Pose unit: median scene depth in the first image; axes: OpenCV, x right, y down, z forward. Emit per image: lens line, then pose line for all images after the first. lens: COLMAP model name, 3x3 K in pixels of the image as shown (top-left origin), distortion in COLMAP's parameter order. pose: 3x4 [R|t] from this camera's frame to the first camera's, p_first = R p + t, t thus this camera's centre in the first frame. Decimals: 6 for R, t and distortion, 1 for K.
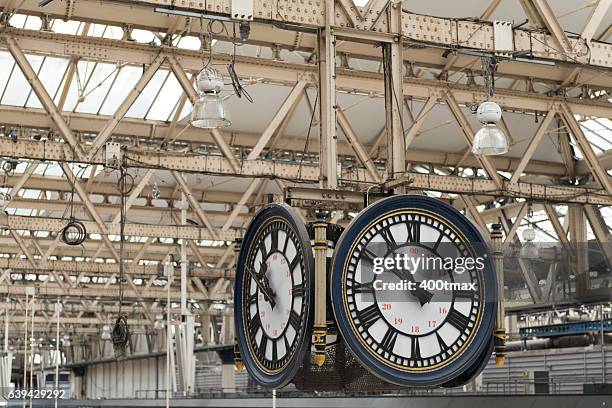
lens RADIAL K [[1234.7, 0, 288.2], [0, 1234.7, 204.5], [0, 0, 1]] dist [-0.024047, 0.030898]
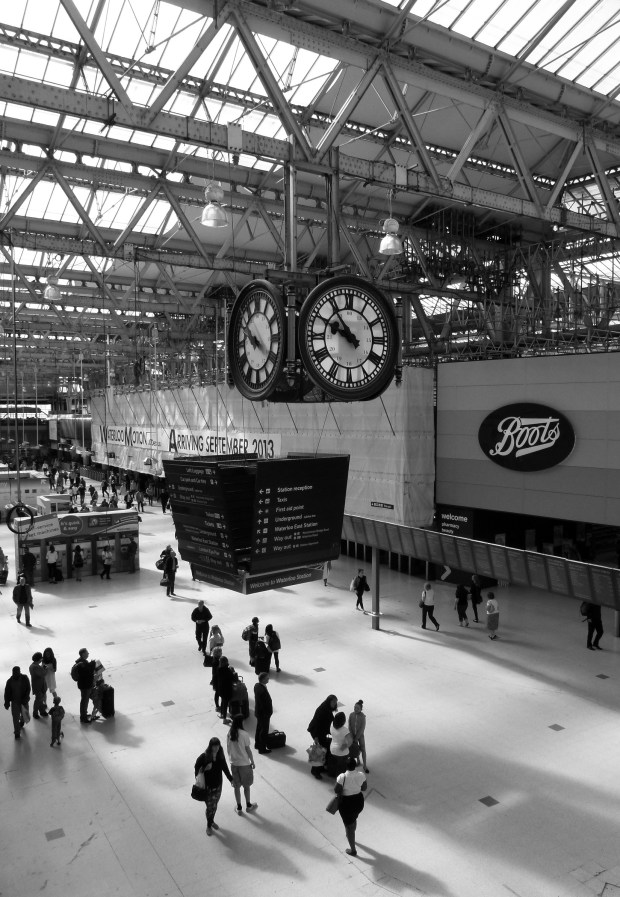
lens RADIAL K [[722.1, 0, 329.8], [0, 722.1, 453.3], [0, 0, 1]] dist [-0.006763, -0.001180]
pose [[0.987683, -0.009144, 0.156199, -0.066103], [-0.023617, 0.978140, 0.206600, 0.022670], [-0.154673, -0.207744, 0.965877, 0.085830]]
